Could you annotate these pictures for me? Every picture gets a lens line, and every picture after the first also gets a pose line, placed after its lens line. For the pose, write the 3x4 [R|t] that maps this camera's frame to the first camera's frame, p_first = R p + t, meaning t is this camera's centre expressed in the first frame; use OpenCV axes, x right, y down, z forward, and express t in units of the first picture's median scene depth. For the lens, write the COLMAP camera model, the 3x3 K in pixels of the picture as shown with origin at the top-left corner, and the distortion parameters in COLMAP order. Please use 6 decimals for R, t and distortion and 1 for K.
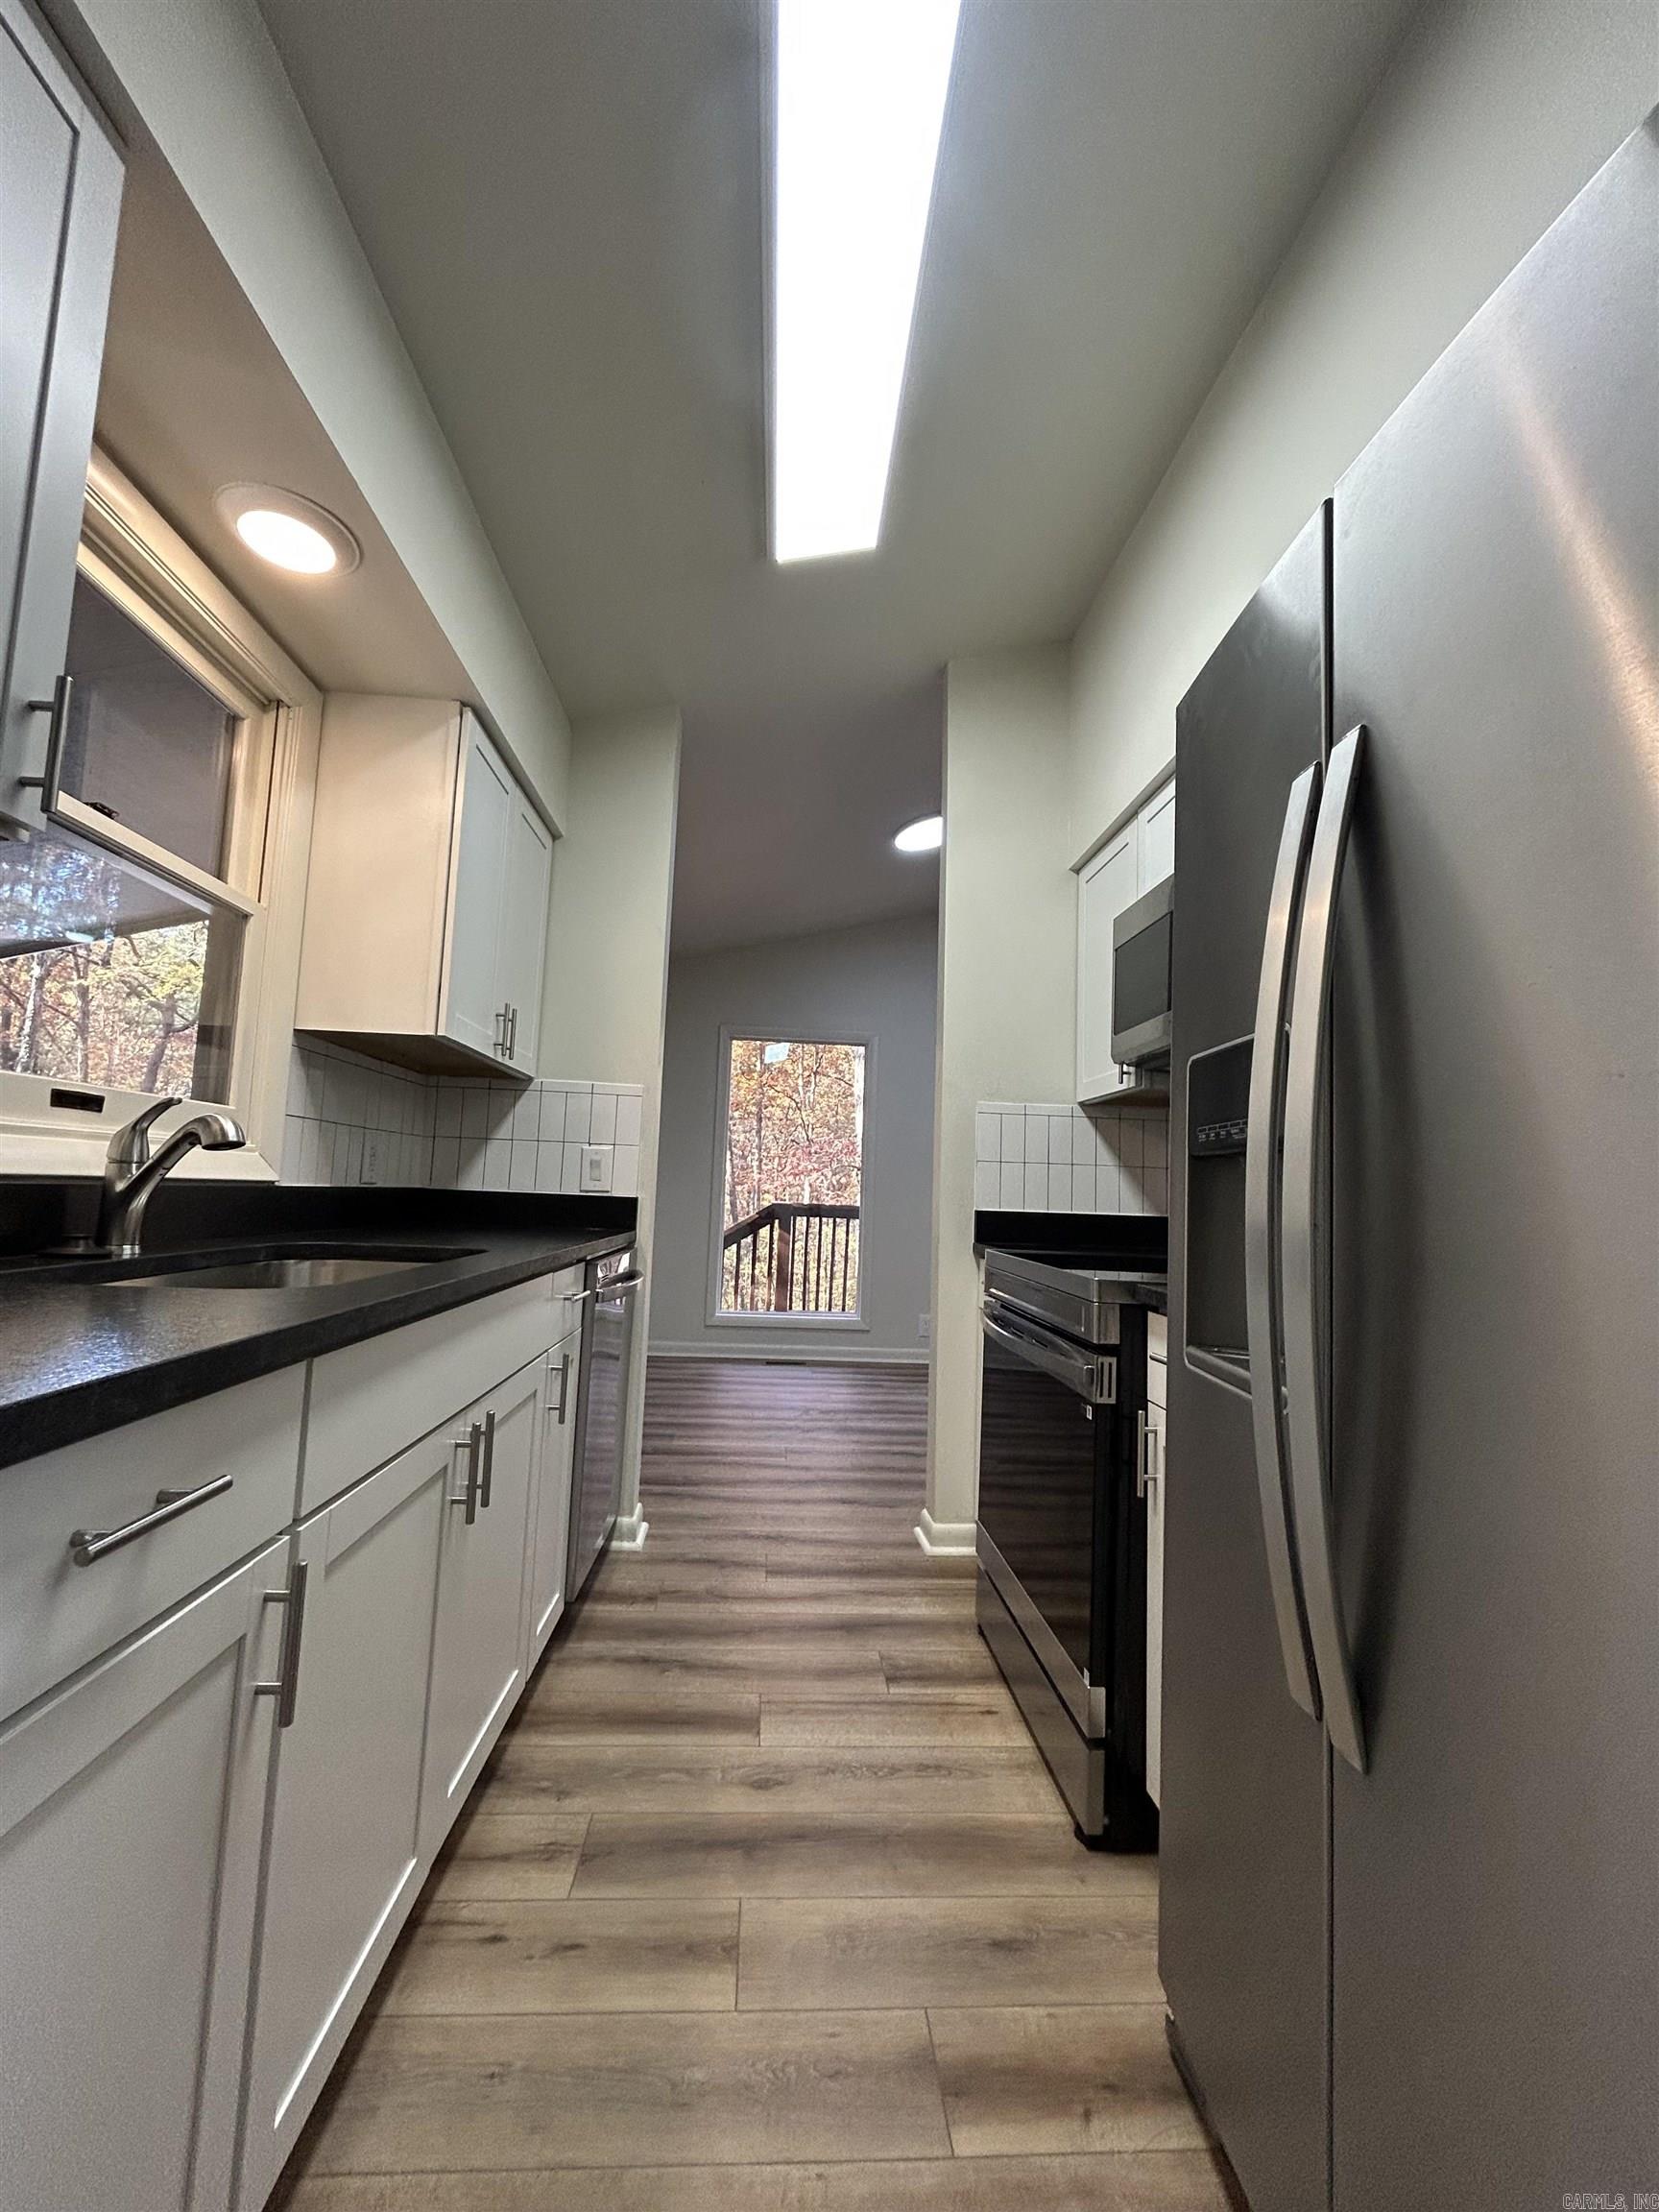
lens RADIAL K [[880.4, 0, 832.6], [0, 880.4, 1115.3], [0, 0, 1]] dist [0.001393, -0.001307]
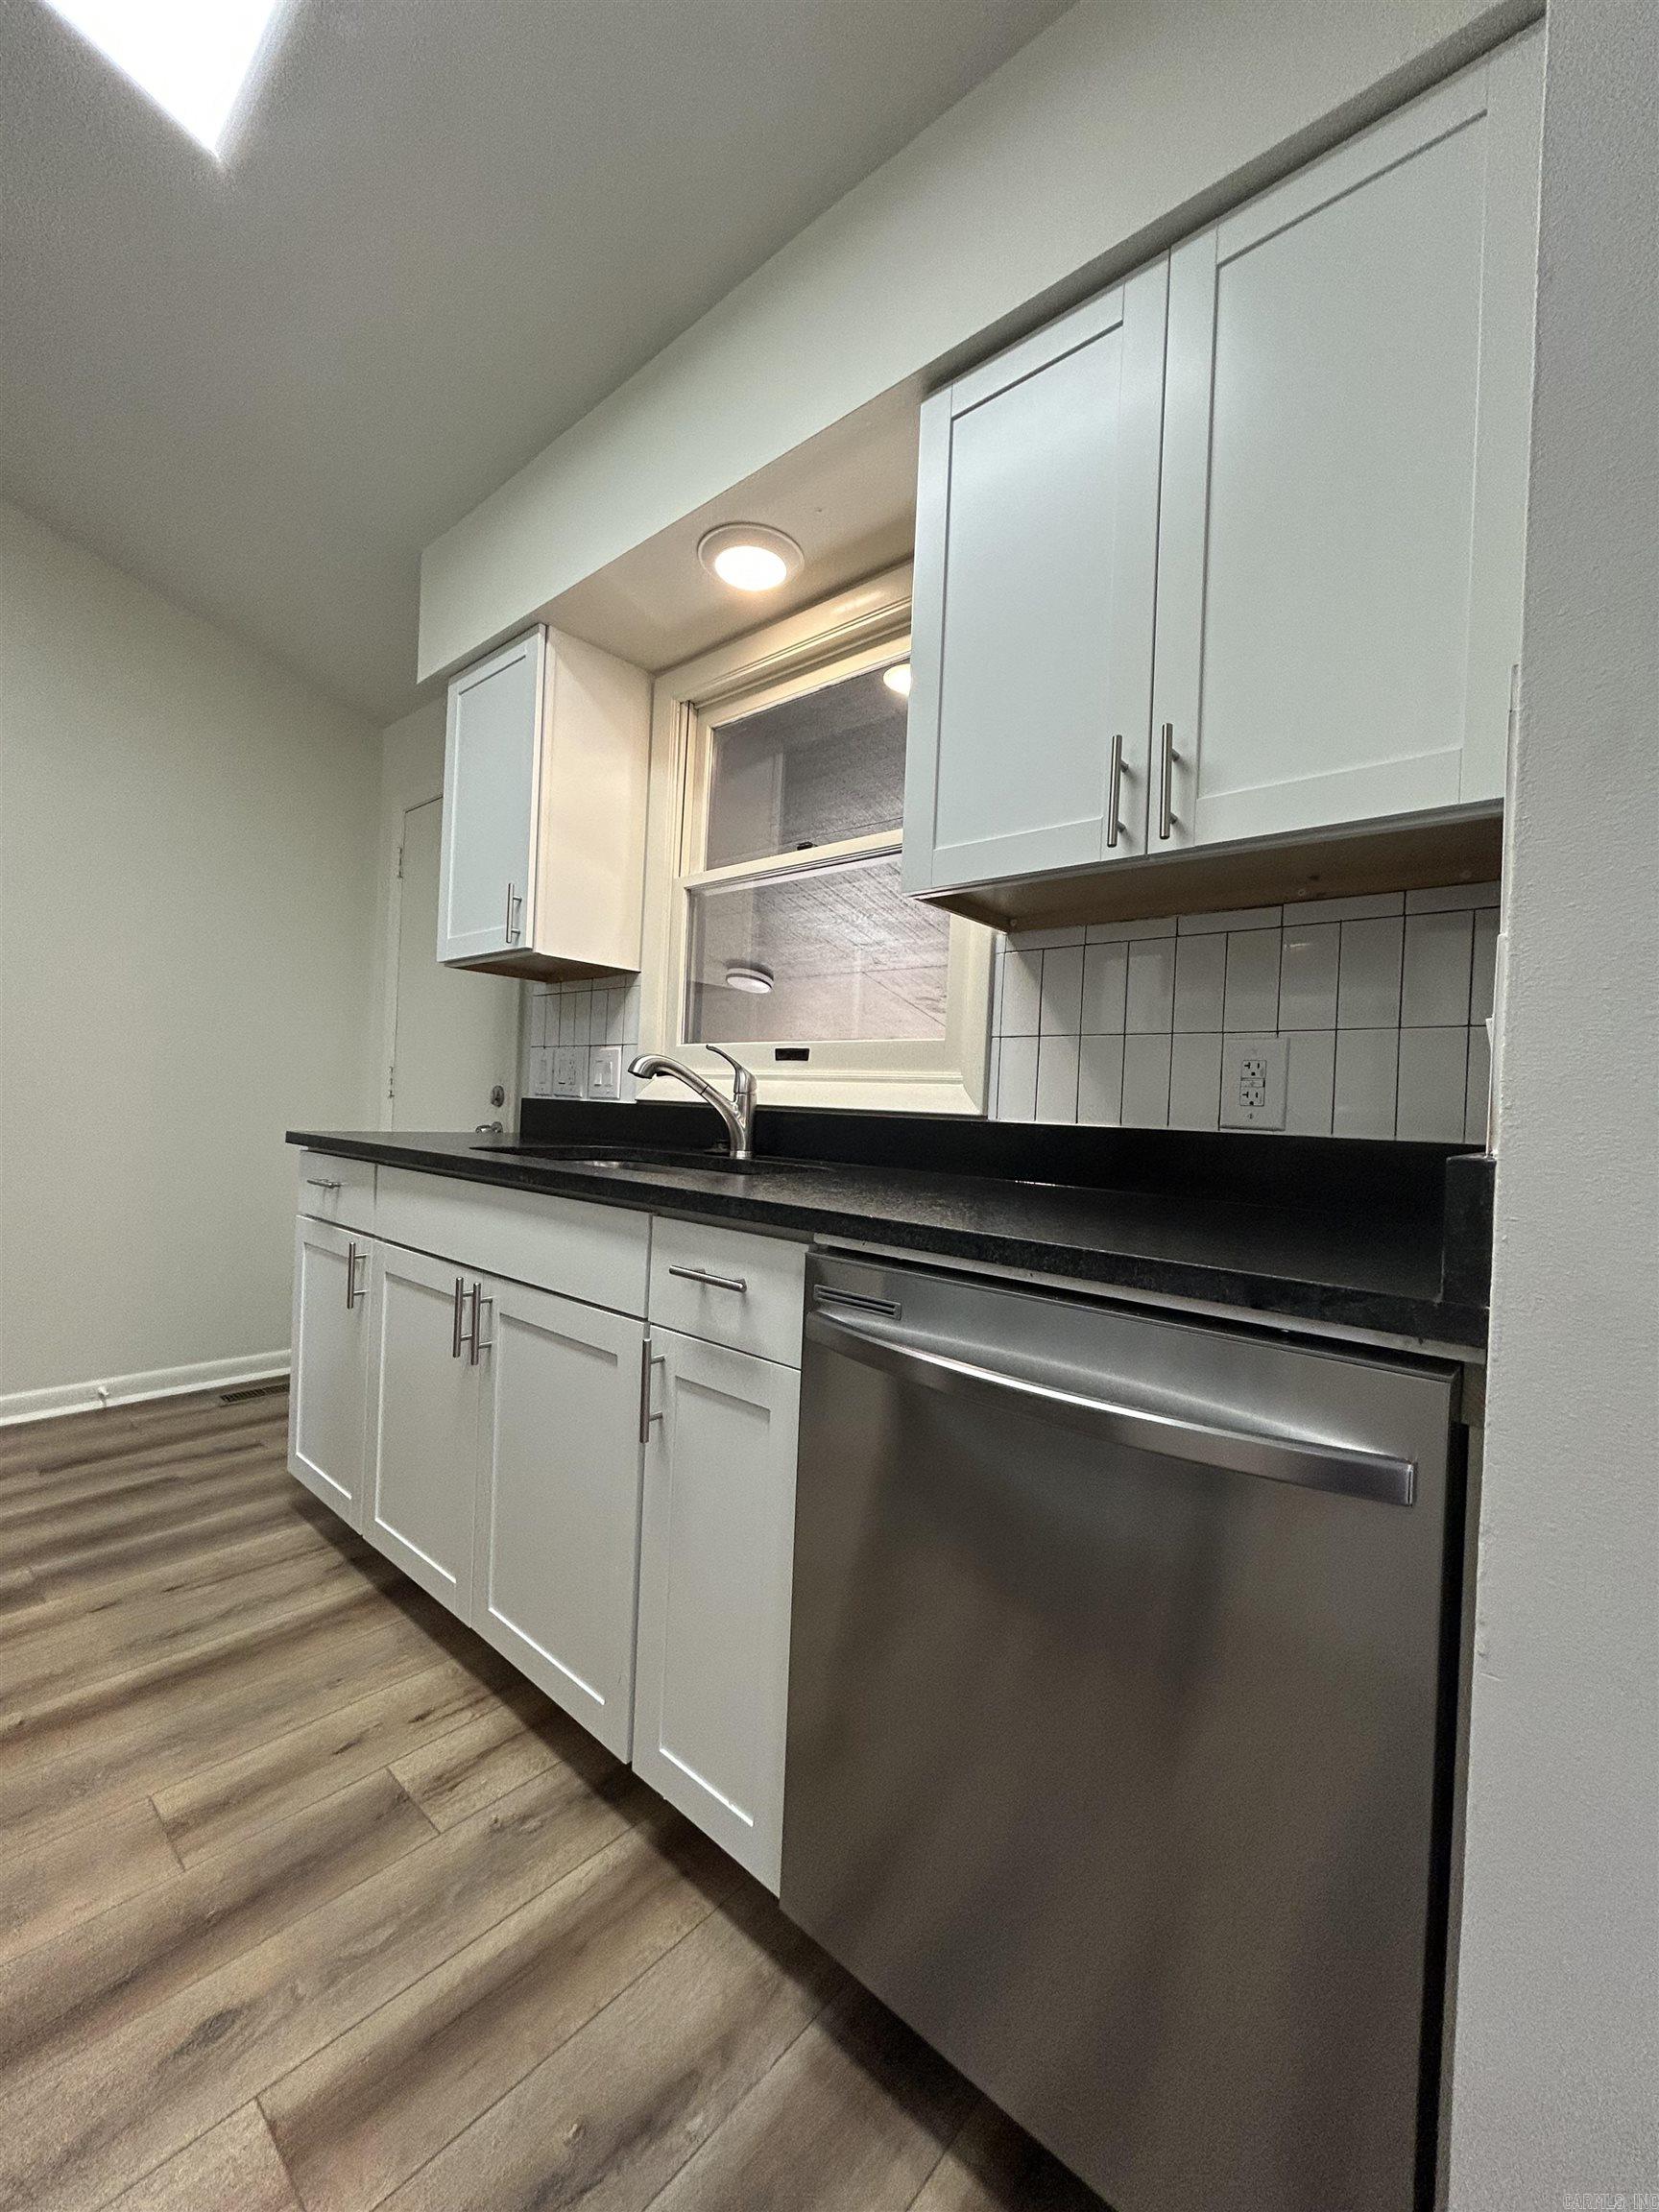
lens RADIAL K [[880.4, 0, 825.4], [0, 880.4, 1114.4], [0, 0, 1]] dist [0.001393, -0.001307]
pose [[-0.705766, -0.065072, -0.705450, 0.092723], [-0.007804, 0.996426, -0.084105, 0.172446], [0.708402, -0.053853, -0.703751, 1.750494]]
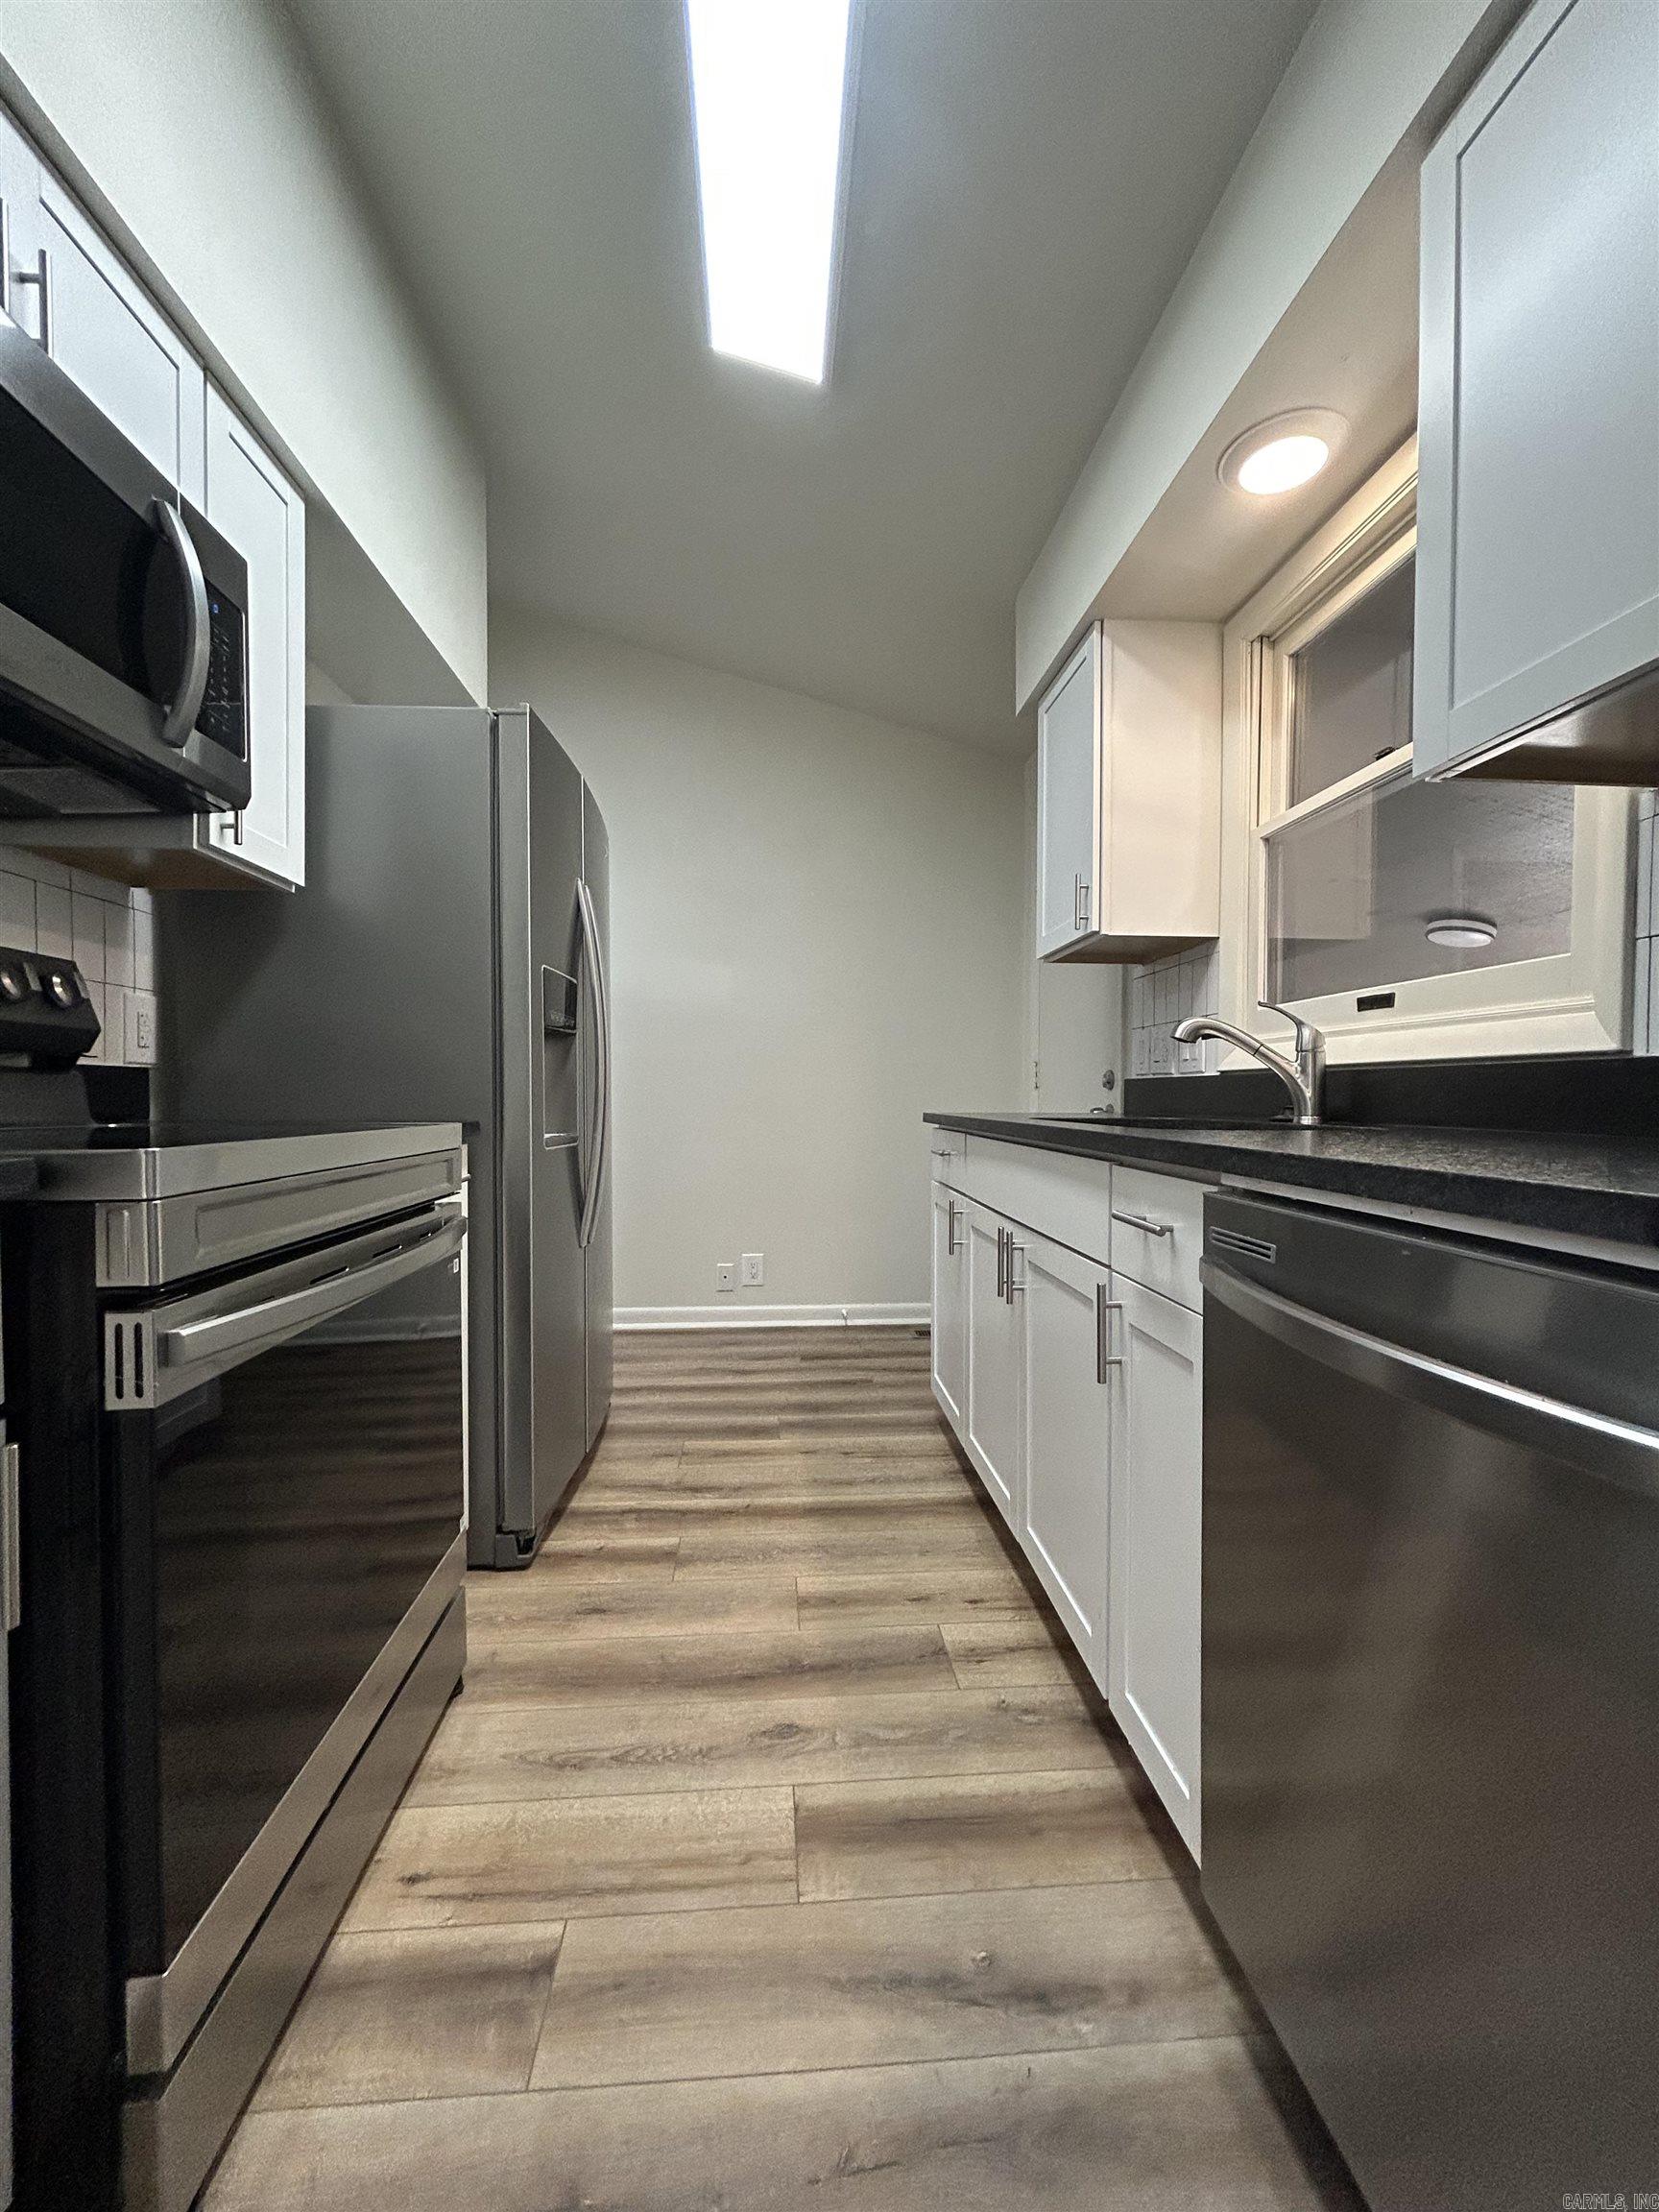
lens RADIAL K [[880.4, 0, 828.3], [0, 880.4, 1112.2], [0, 0, 1]] dist [0.001393, -0.001307]
pose [[-0.999077, -0.042851, -0.003090, -0.091643], [-0.042520, 0.996529, -0.071562, 0.217243], [0.006146, -0.071365, -0.997431, 1.880366]]
